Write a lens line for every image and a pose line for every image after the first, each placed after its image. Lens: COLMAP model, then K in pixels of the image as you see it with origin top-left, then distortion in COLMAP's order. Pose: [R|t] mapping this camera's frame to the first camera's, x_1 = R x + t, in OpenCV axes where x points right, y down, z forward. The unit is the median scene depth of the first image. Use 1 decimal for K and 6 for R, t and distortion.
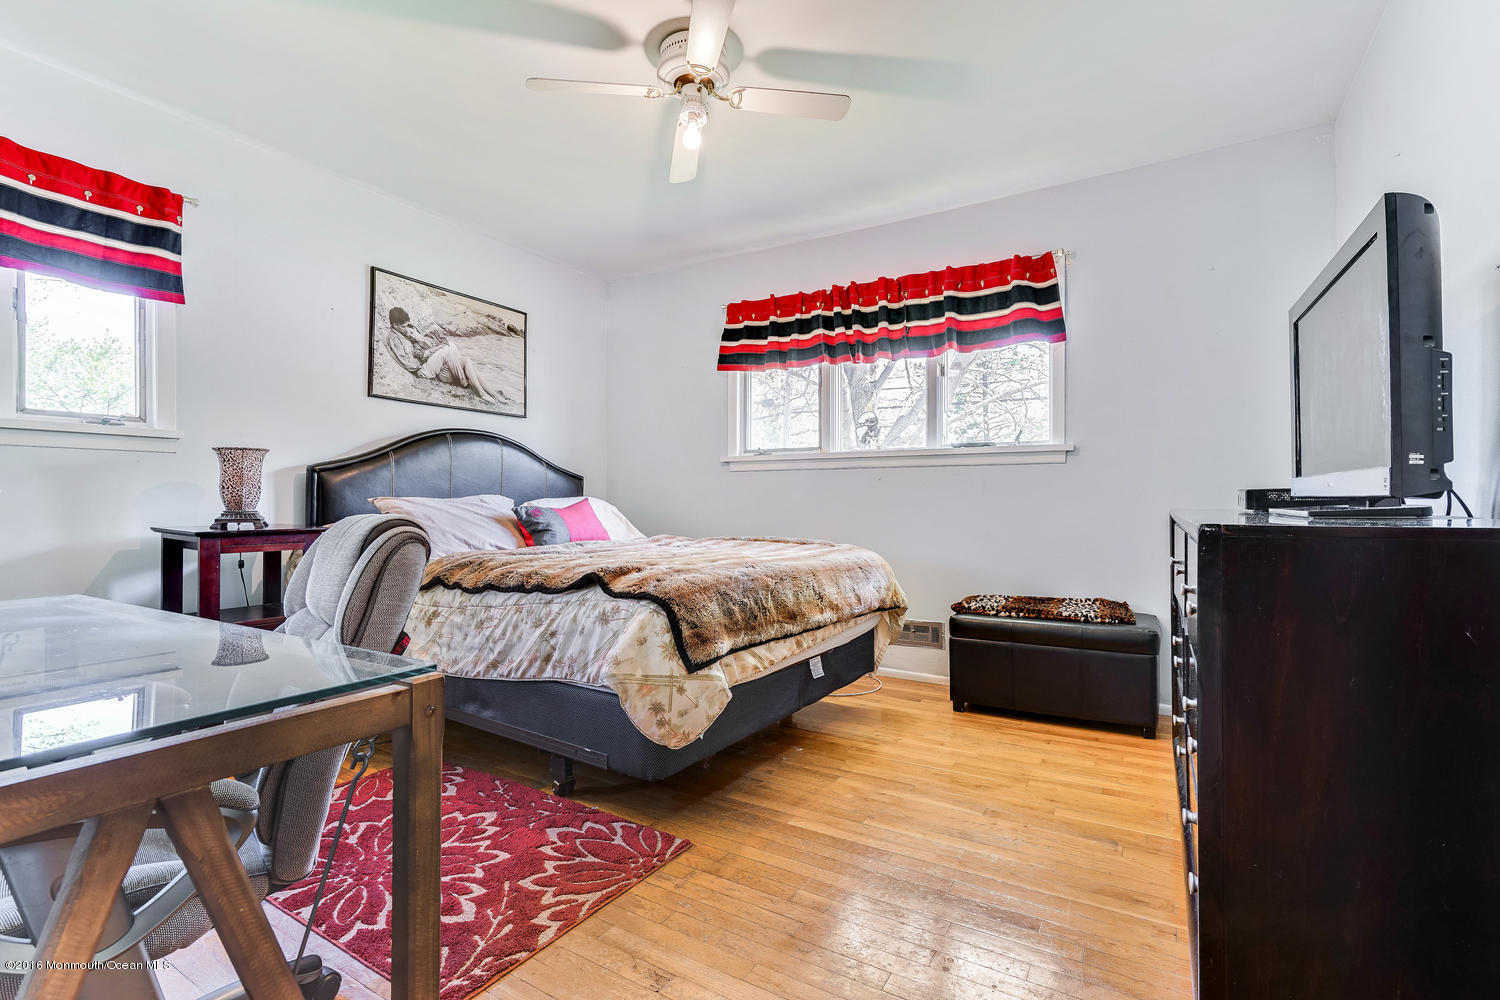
lens RADIAL K [[684.1, 0, 751.1], [0, 684.1, 499.3], [0, 0, 1]] dist [-0.001855, 0.001327]
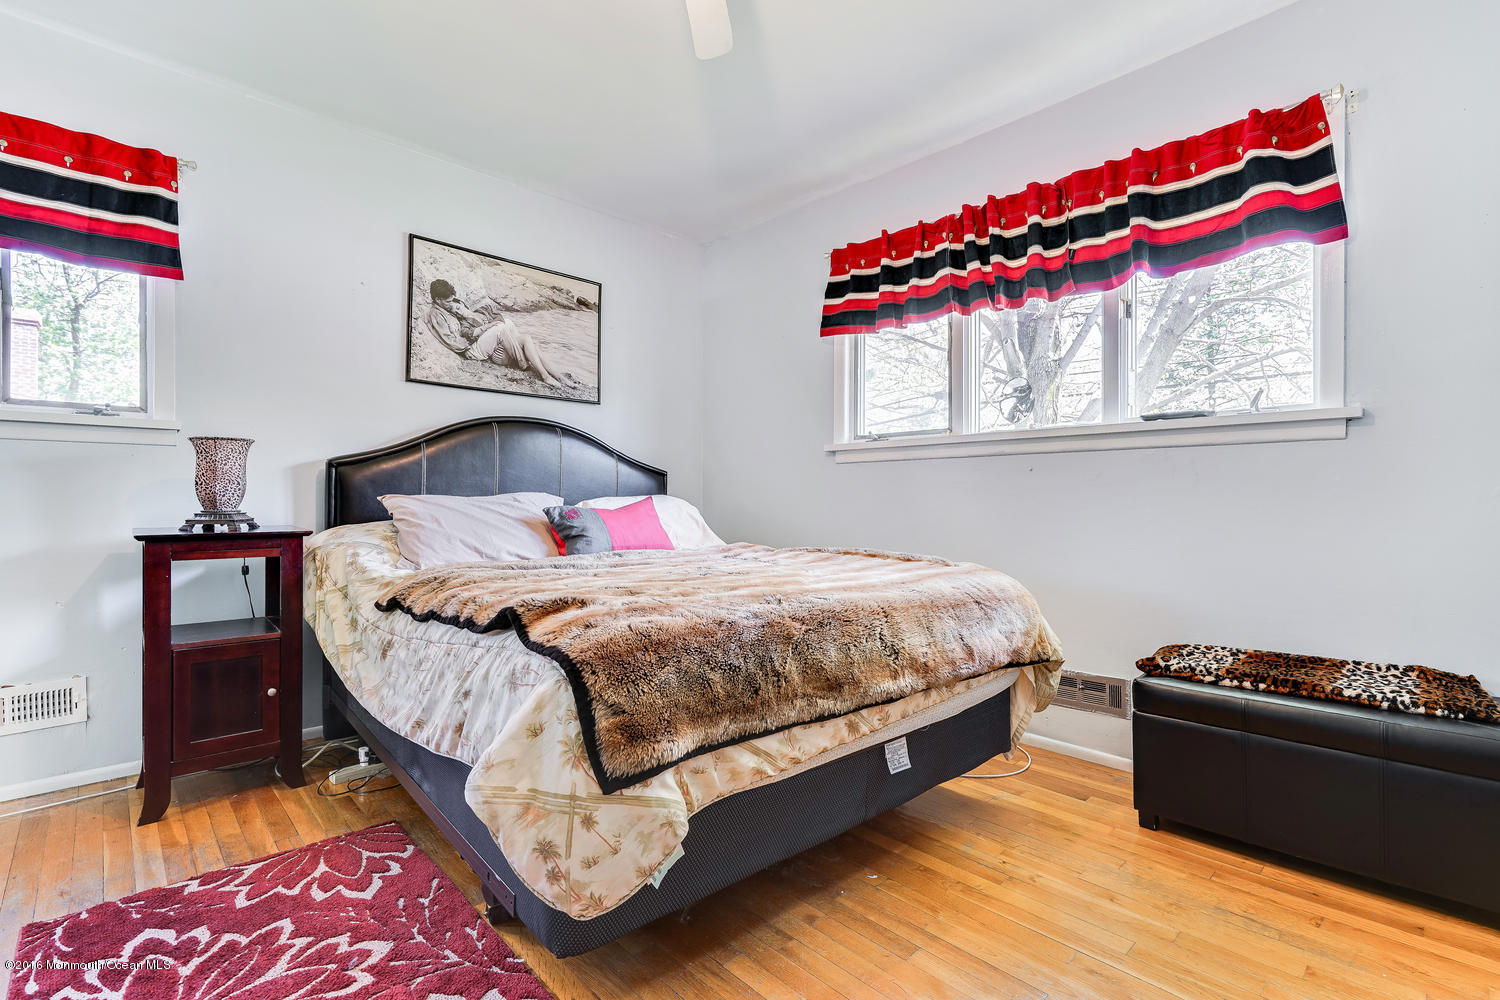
lens RADIAL K [[684.1, 0, 751.1], [0, 684.1, 499.3], [0, 0, 1]] dist [-0.001855, 0.001327]
pose [[0.965533, 0.000912, -0.260277, 0.108879], [-0.000940, 1.000000, 0.000017, 0.001861], [0.260277, 0.000229, 0.965534, 0.280340]]
